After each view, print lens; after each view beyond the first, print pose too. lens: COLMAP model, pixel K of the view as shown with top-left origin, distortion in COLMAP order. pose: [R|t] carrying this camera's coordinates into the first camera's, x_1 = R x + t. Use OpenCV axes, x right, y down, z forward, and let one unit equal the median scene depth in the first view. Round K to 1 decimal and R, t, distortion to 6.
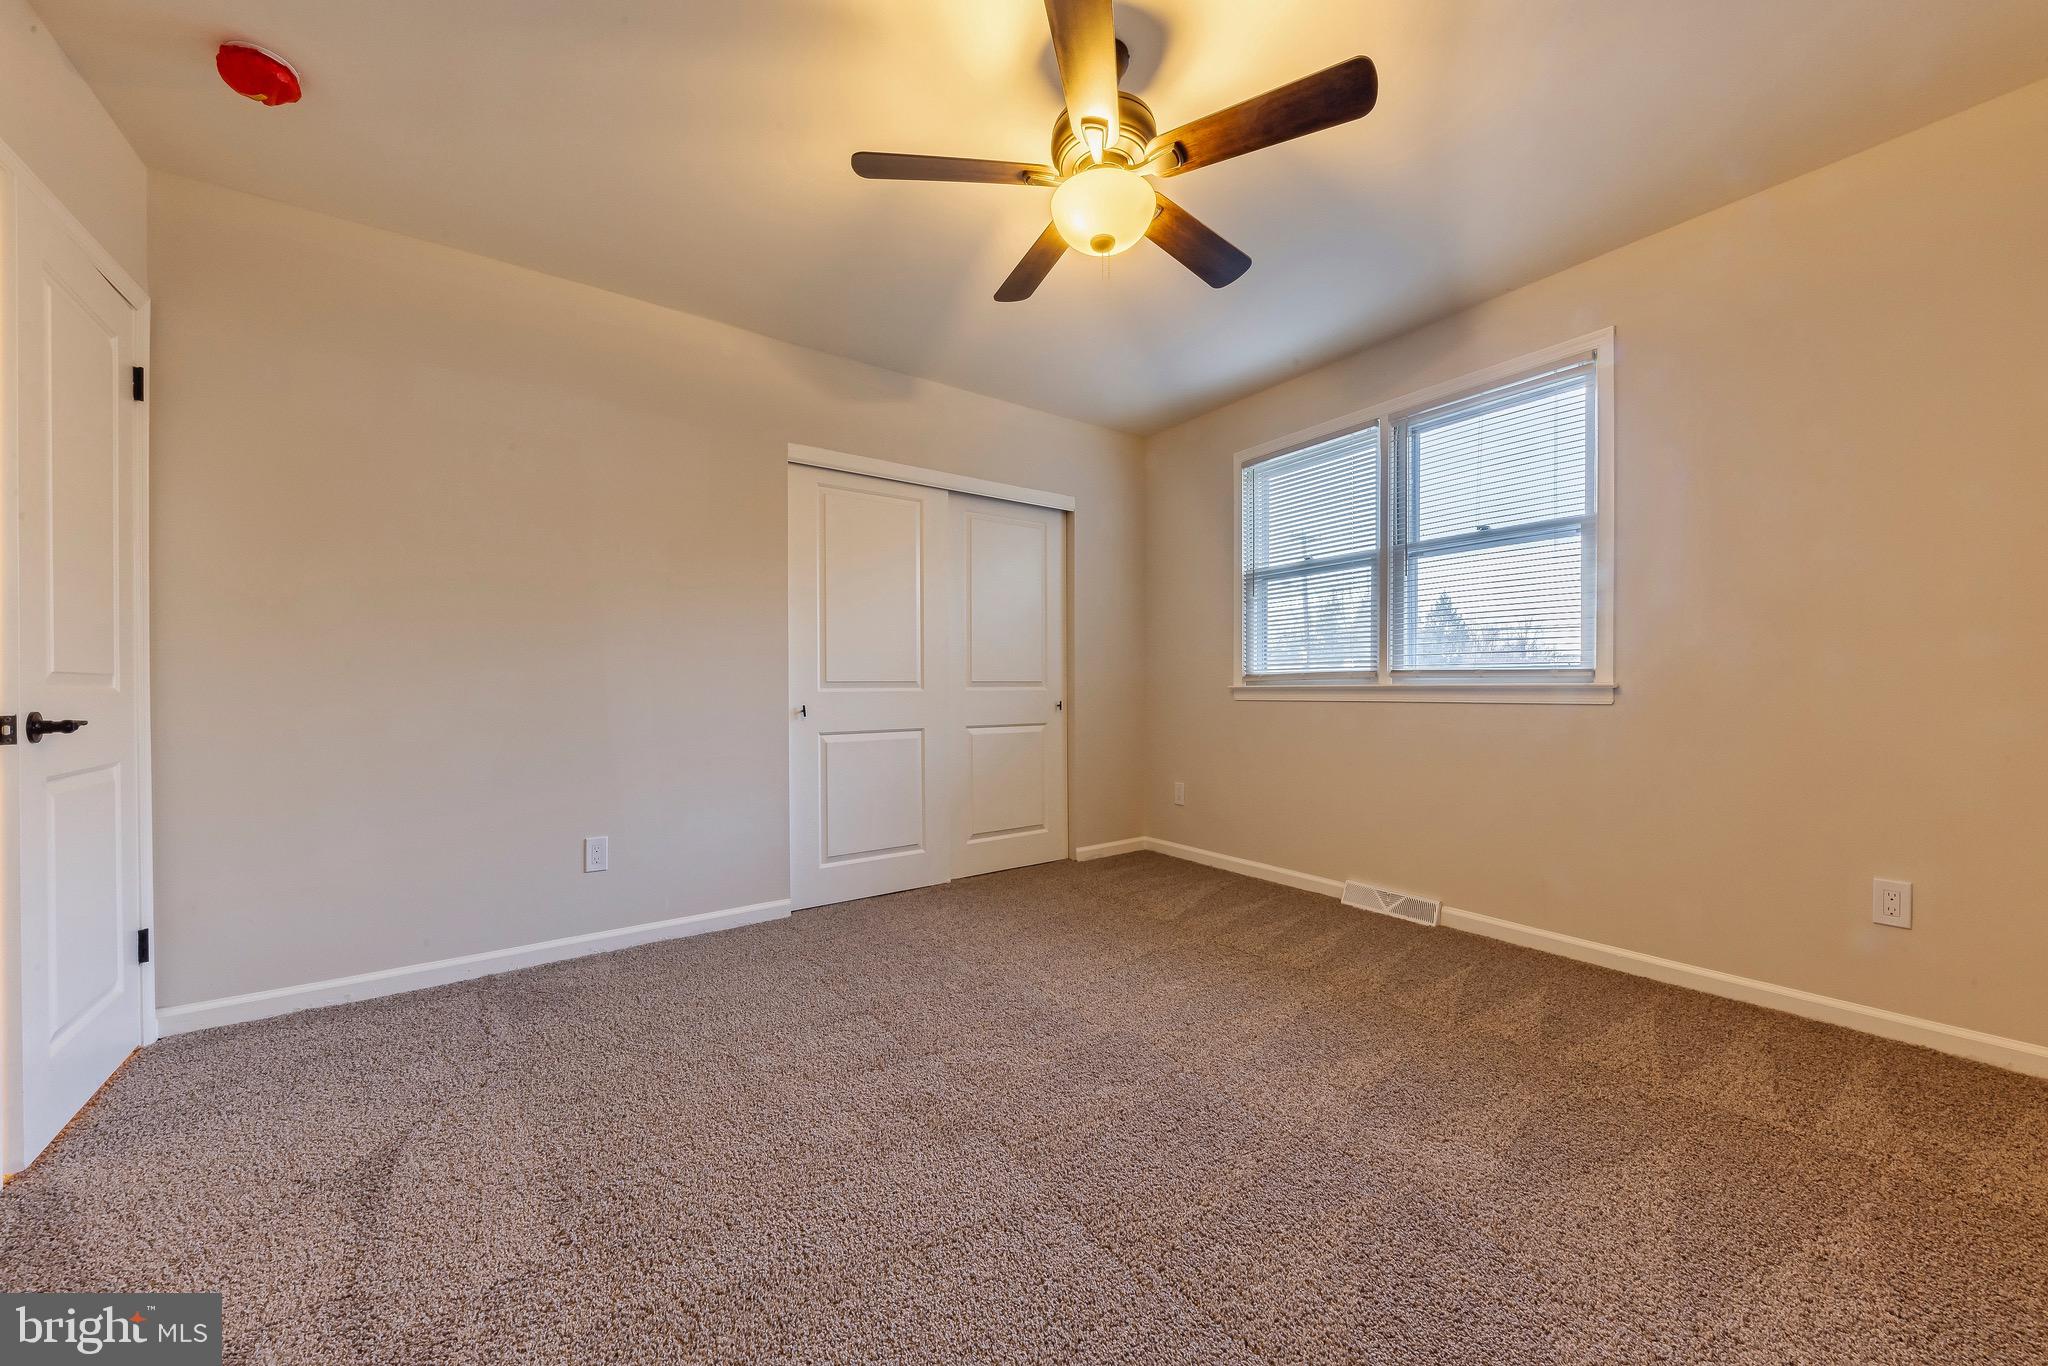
lens RADIAL K [[733.5, 0, 1034.4], [0, 733.5, 686.6], [0, 0, 1]] dist [-0.000808, -0.000301]
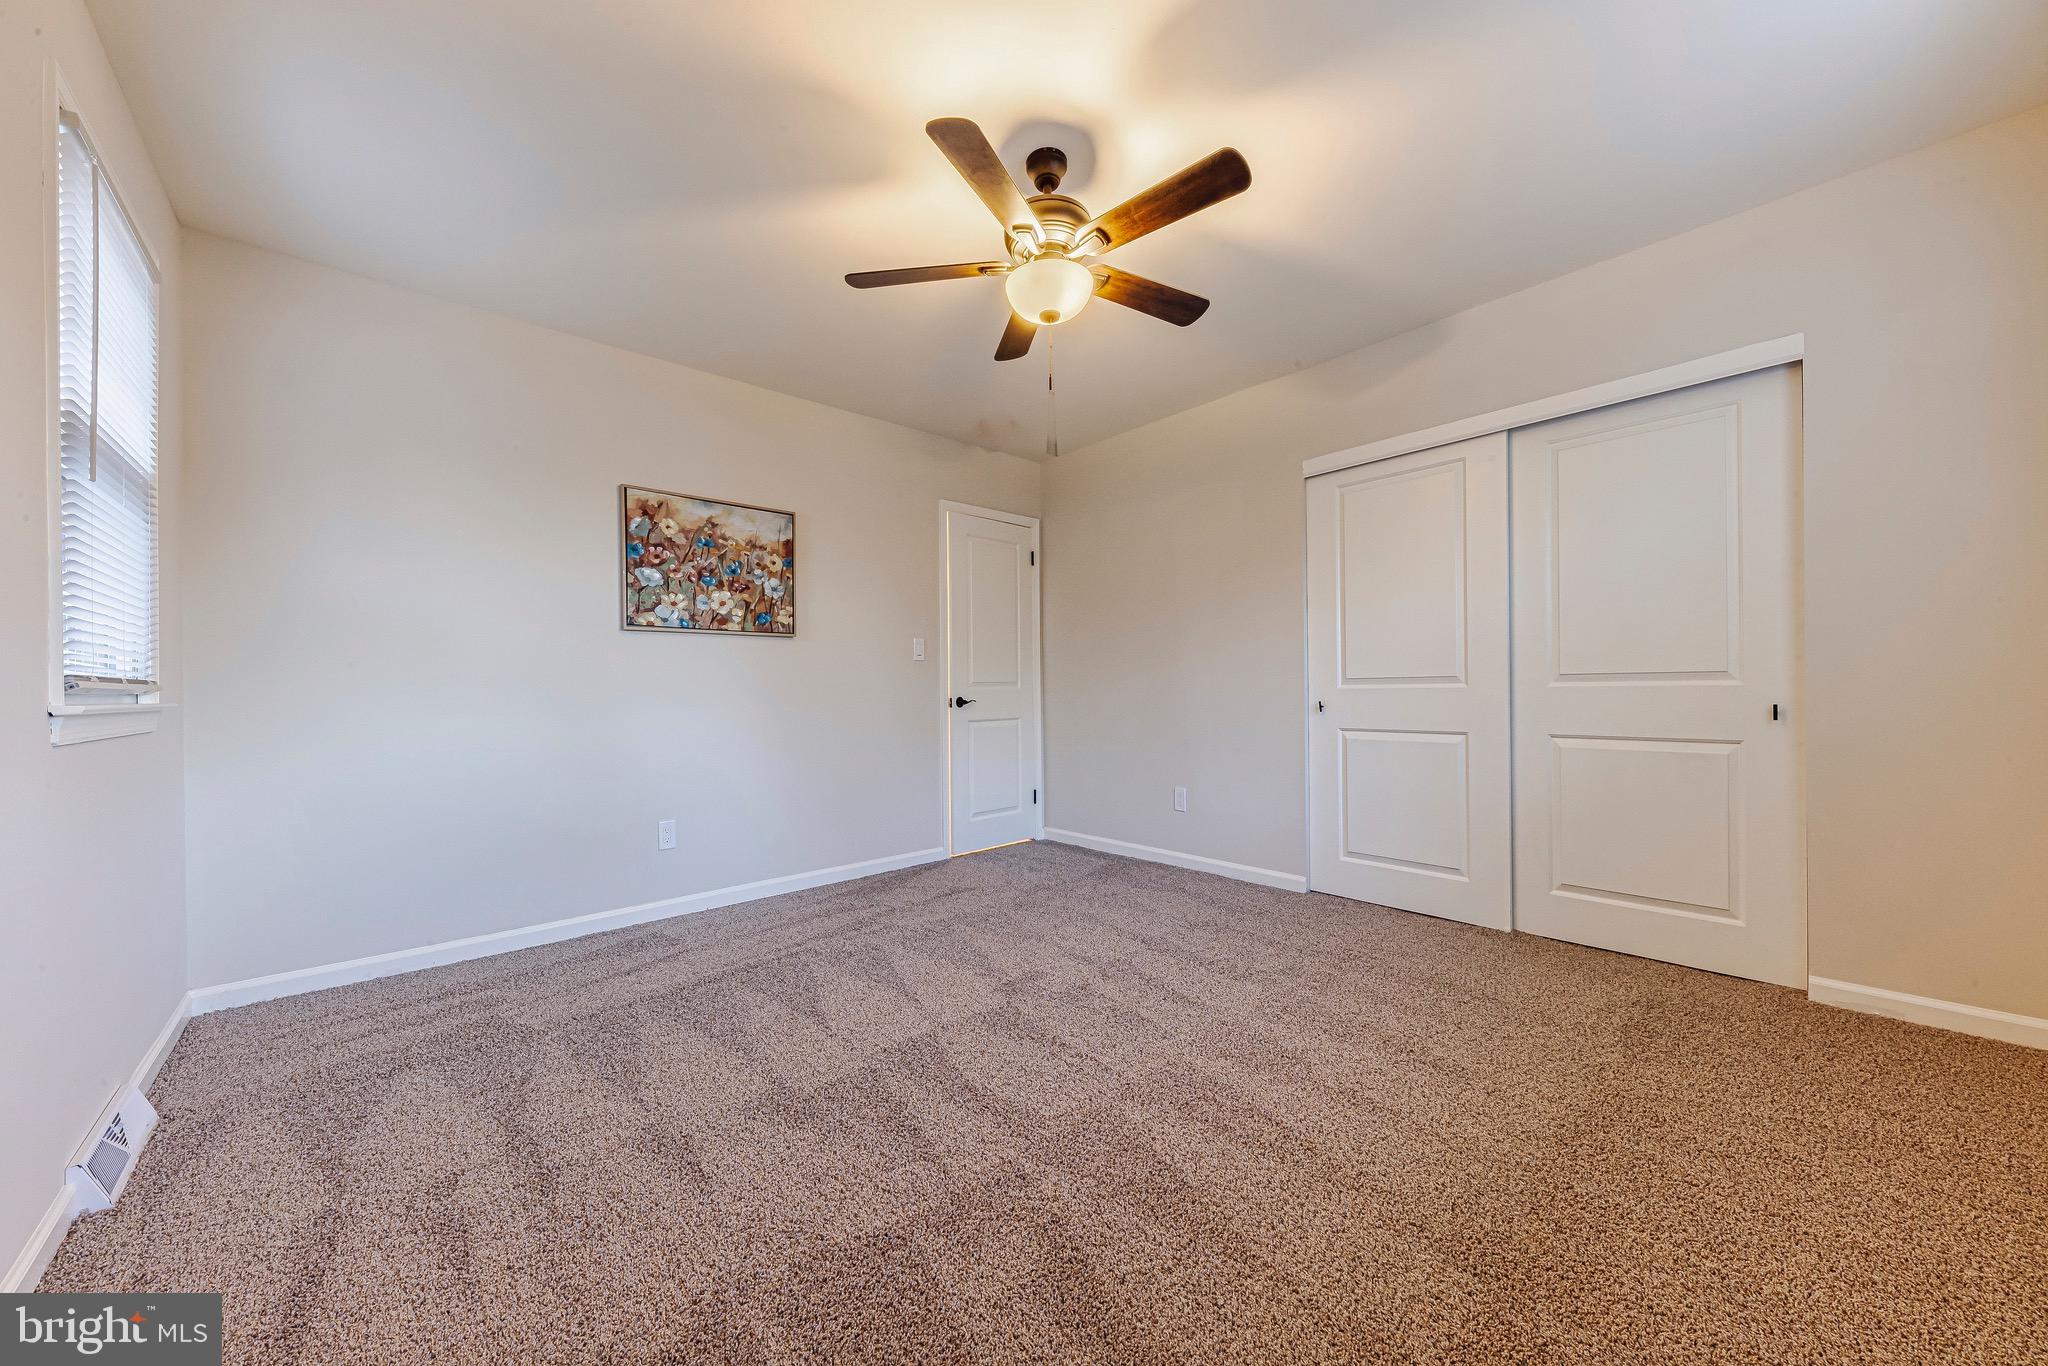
lens RADIAL K [[733.5, 0, 1034.4], [0, 733.5, 686.6], [0, 0, 1]] dist [-0.000808, -0.000301]
pose [[0.089531, -0.000981, -0.995984, 0.694842], [0.011248, 0.999937, 0.000026, -0.000465], [0.995920, -0.011205, 0.089537, 0.482954]]
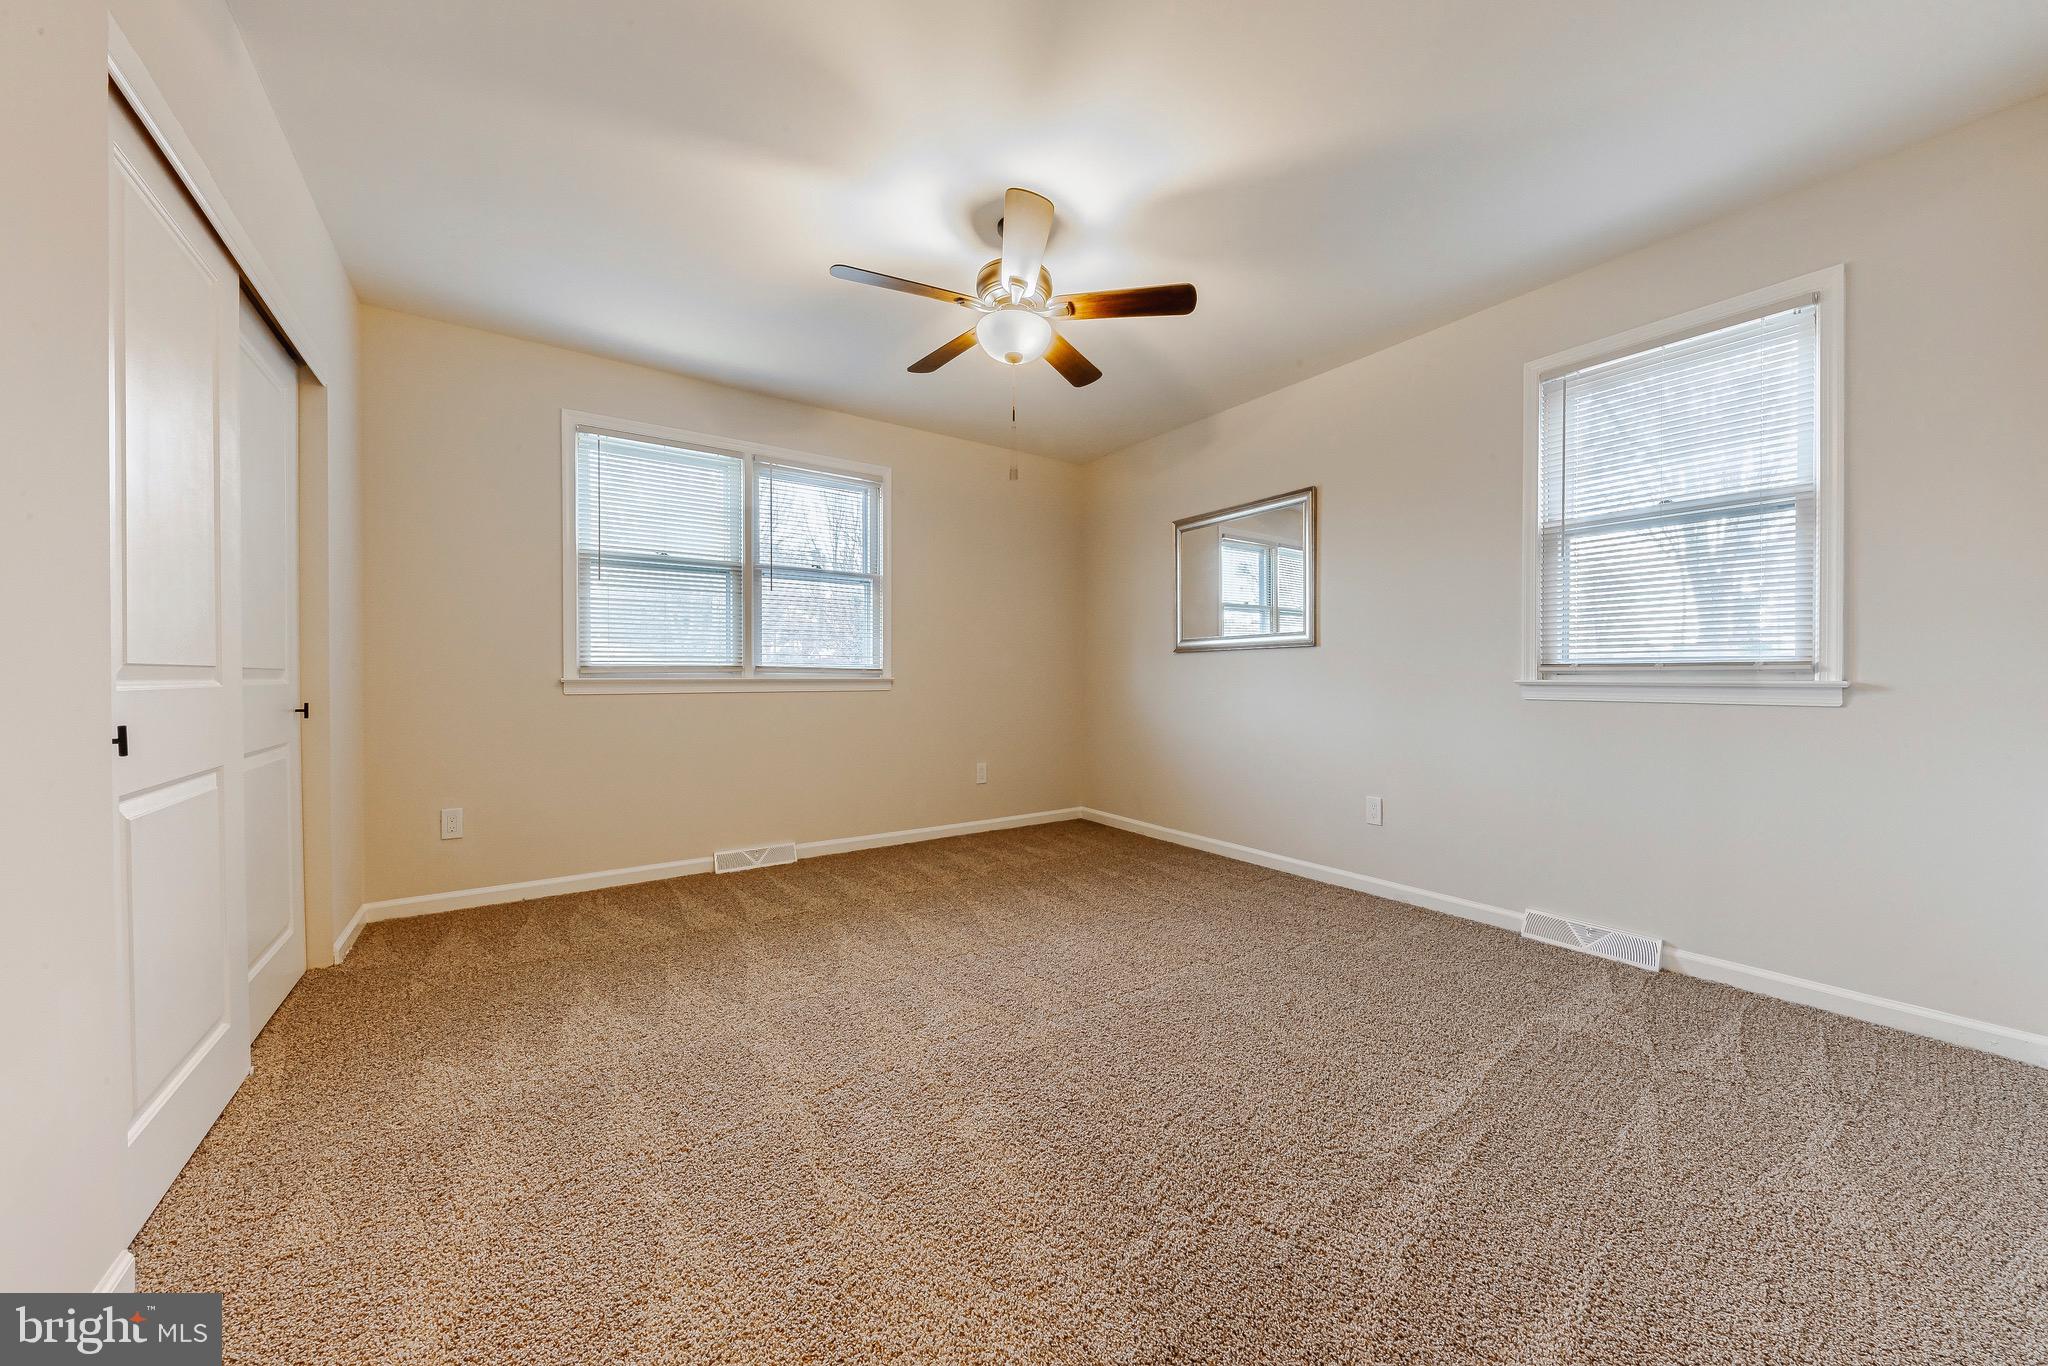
lens RADIAL K [[733.5, 0, 1034.4], [0, 733.5, 686.6], [0, 0, 1]] dist [-0.000808, -0.000301]
pose [[-0.021745, -0.005873, 0.999746, -0.711858], [0.001155, 0.999982, 0.005899, 0.005027], [-0.999763, 0.001283, -0.021738, 0.551039]]
